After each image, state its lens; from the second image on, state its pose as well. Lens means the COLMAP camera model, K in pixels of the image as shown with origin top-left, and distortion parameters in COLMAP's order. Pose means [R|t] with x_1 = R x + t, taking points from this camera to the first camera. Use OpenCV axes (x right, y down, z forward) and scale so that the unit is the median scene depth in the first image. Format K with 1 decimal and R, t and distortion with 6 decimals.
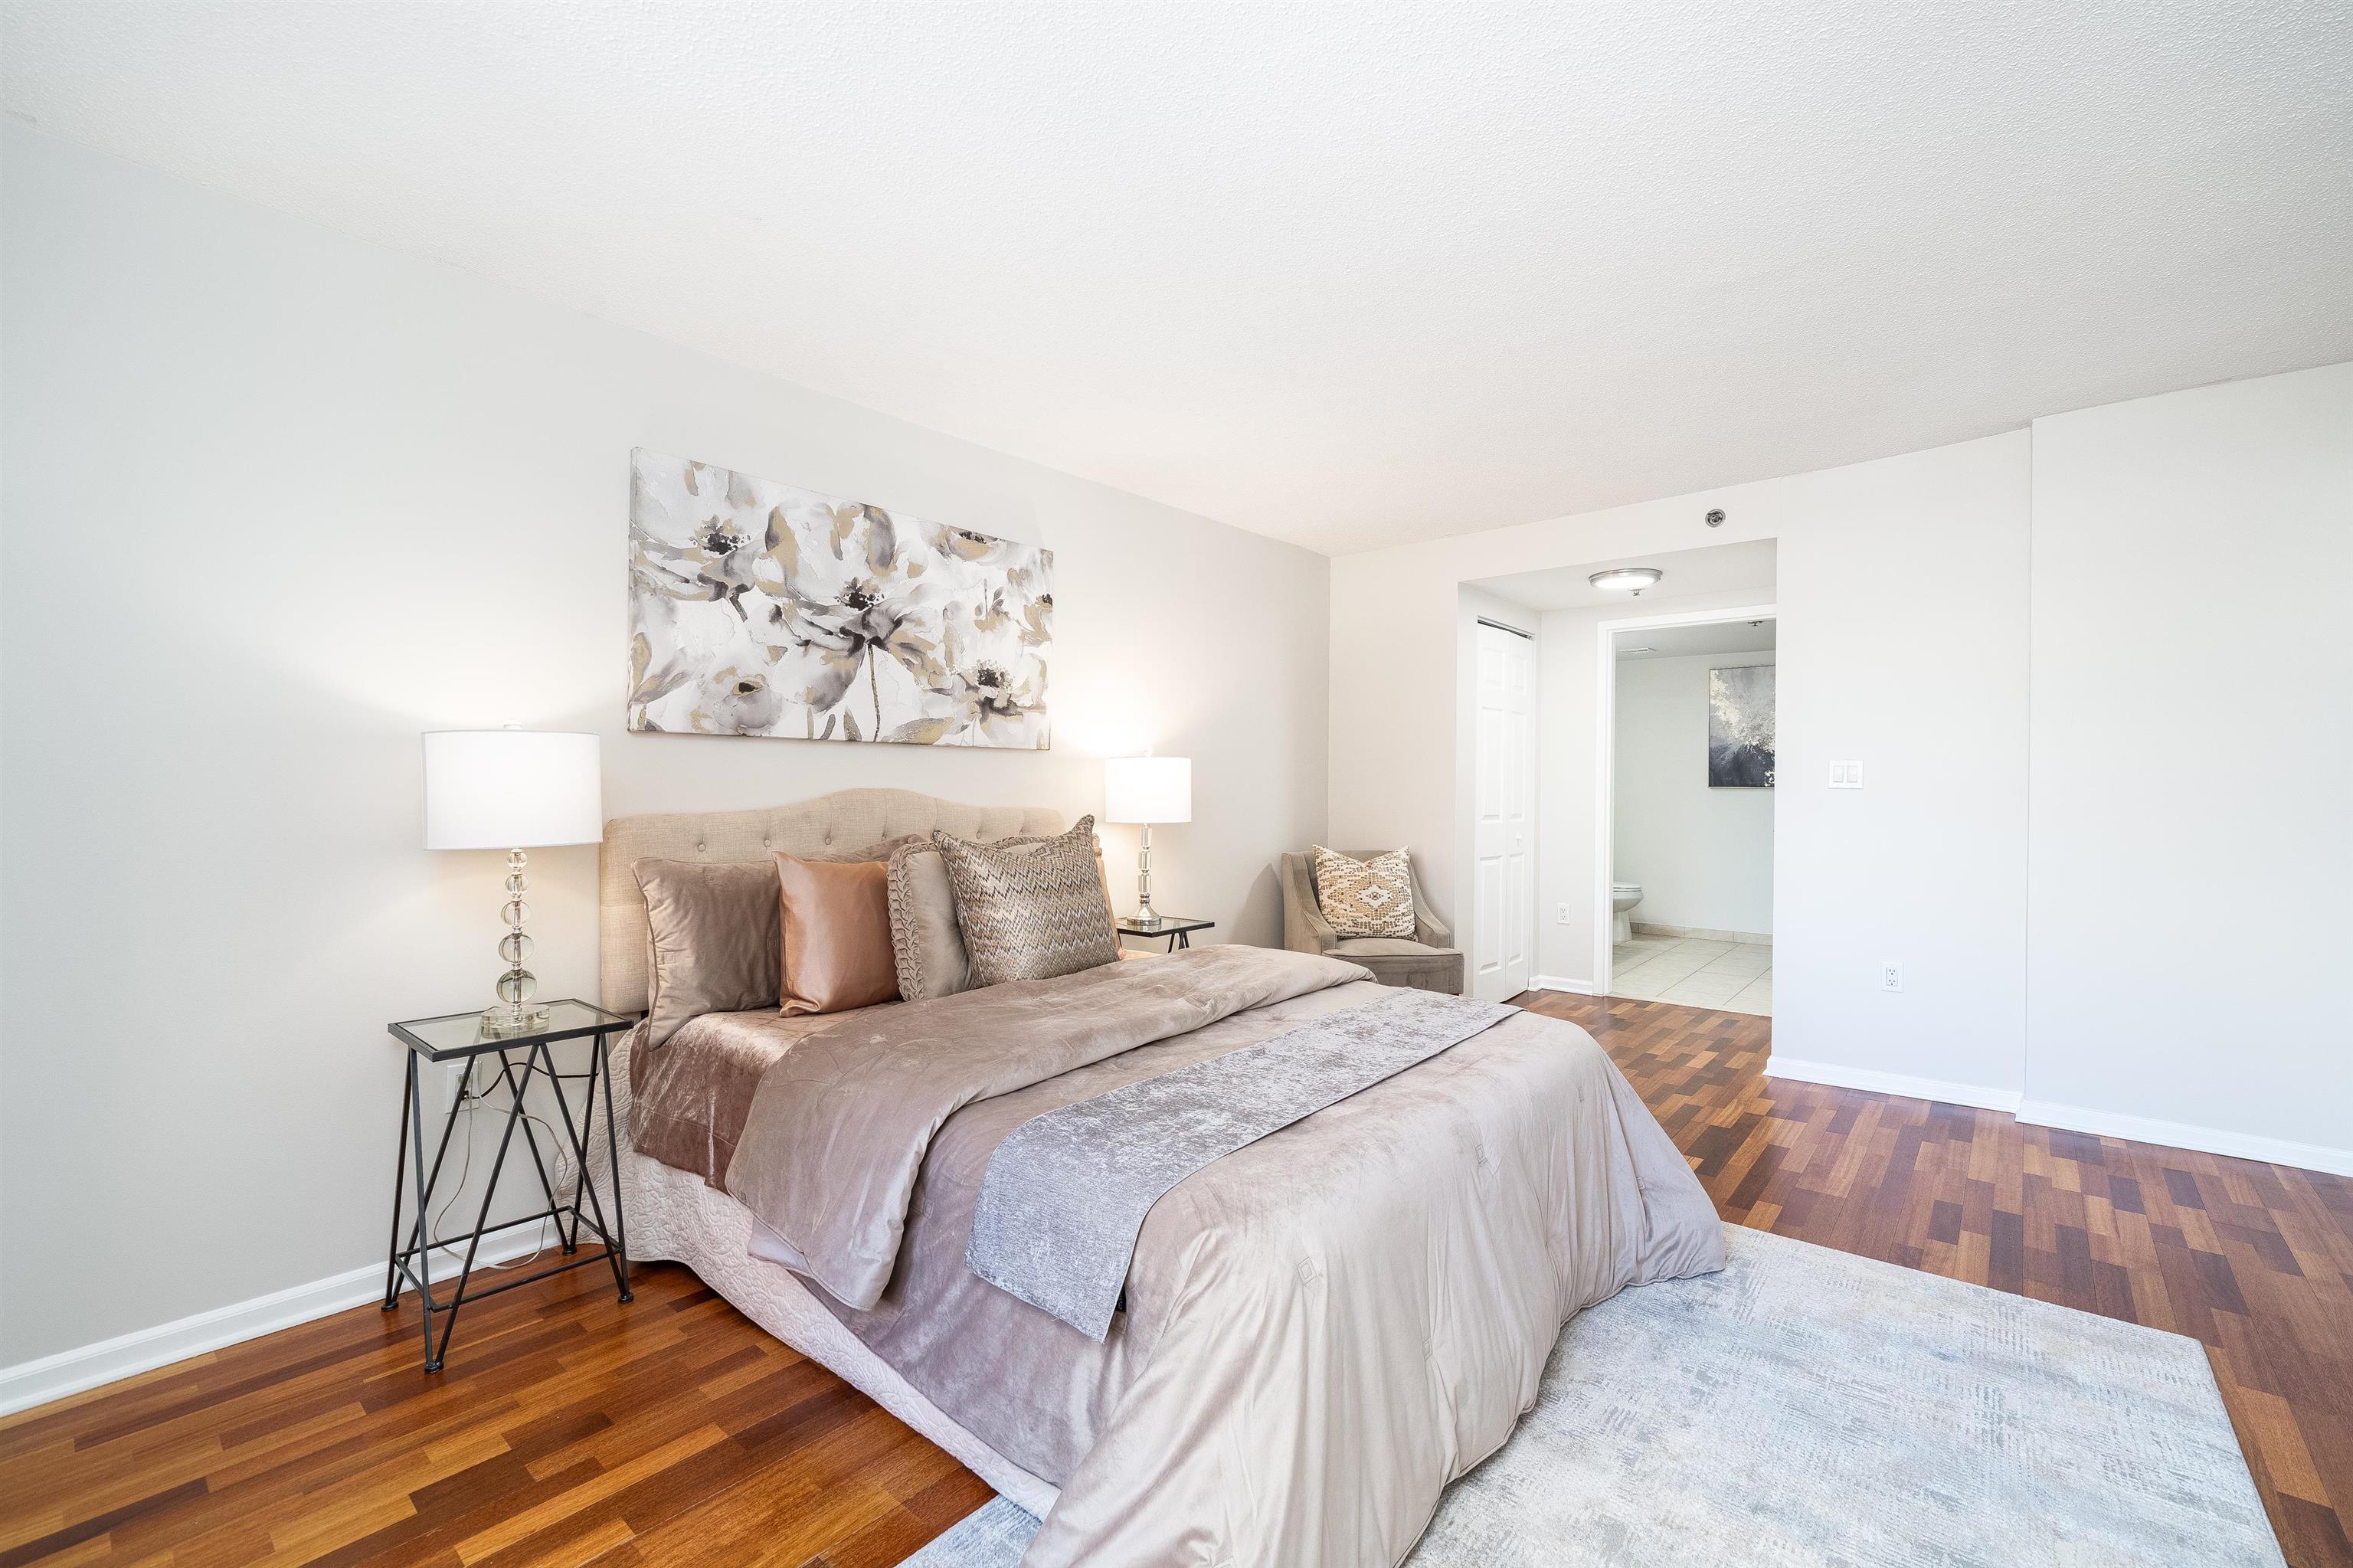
lens RADIAL K [[973.7, 0, 1177.3], [0, 973.7, 787.4], [0, 0, 1]] dist [0.000766, -0.000987]
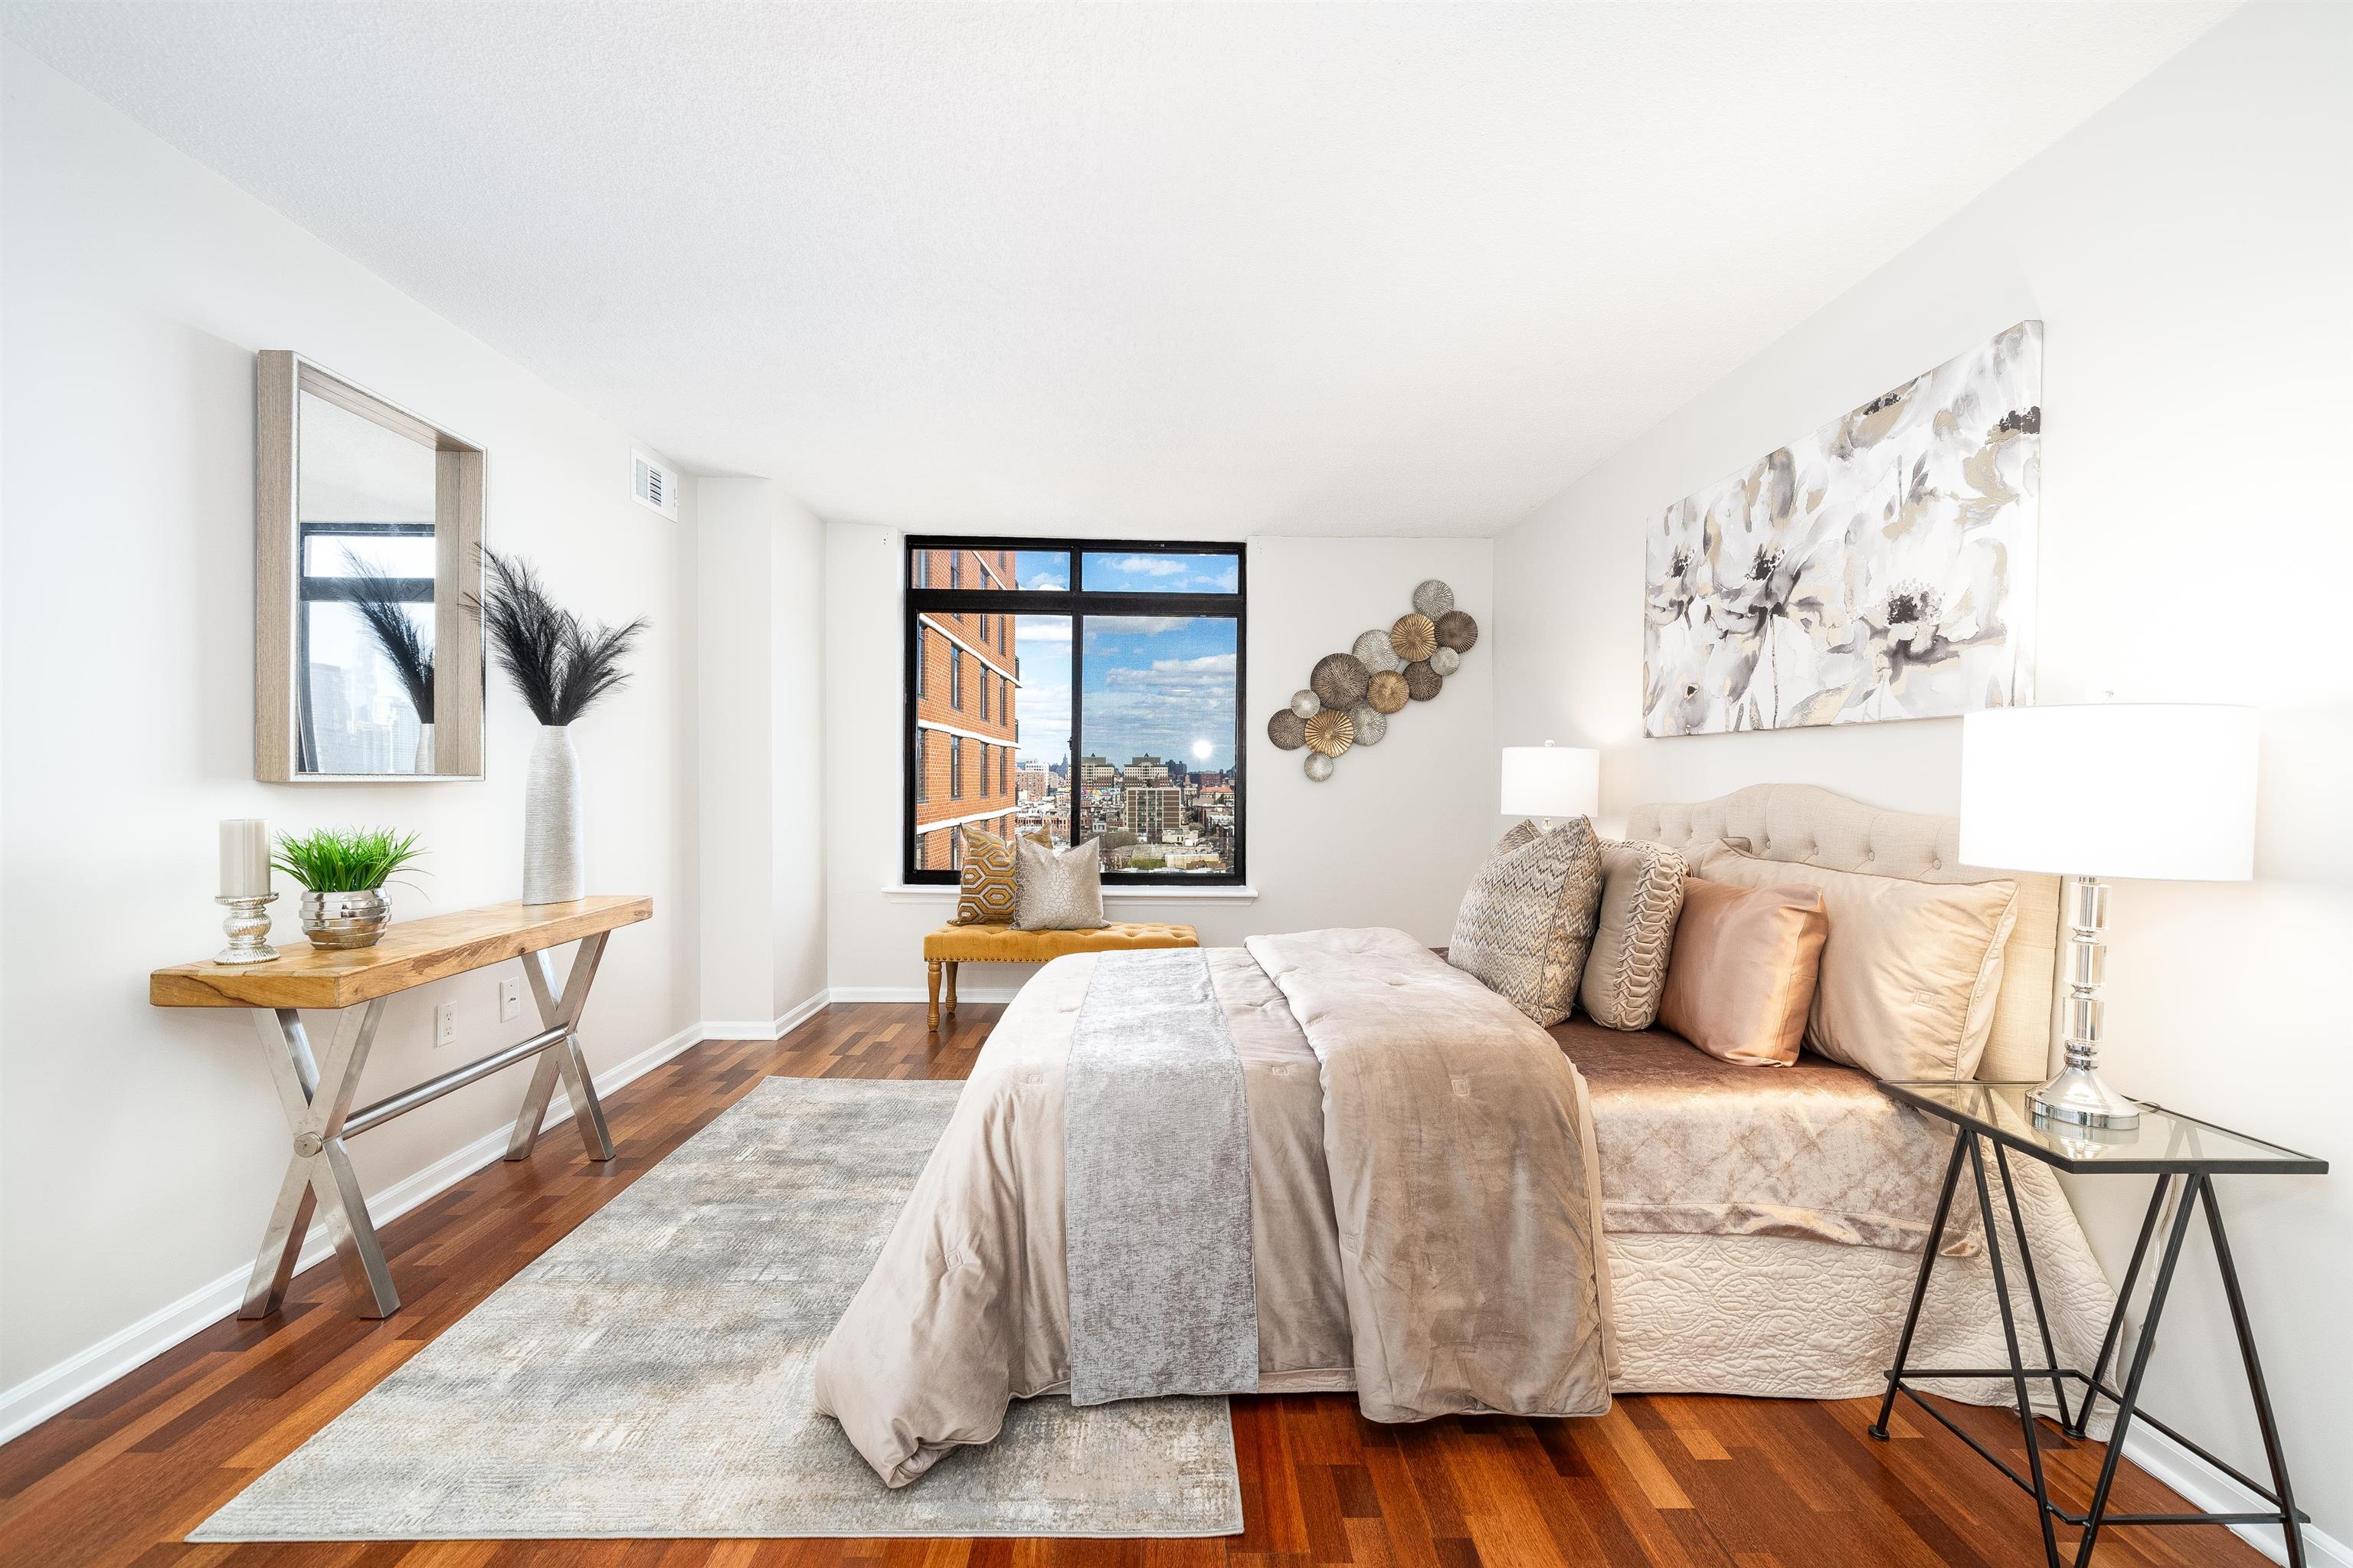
lens RADIAL K [[1012.6, 0, 1180.9], [0, 1012.6, 786.3], [0, 0, 1]] dist [-0.001903, 0.002273]
pose [[-0.745714, -0.002832, -0.666261, 0.634422], [-0.009521, 0.999934, 0.006406, 0.002301], [0.666199, 0.011121, -0.745691, 1.265871]]
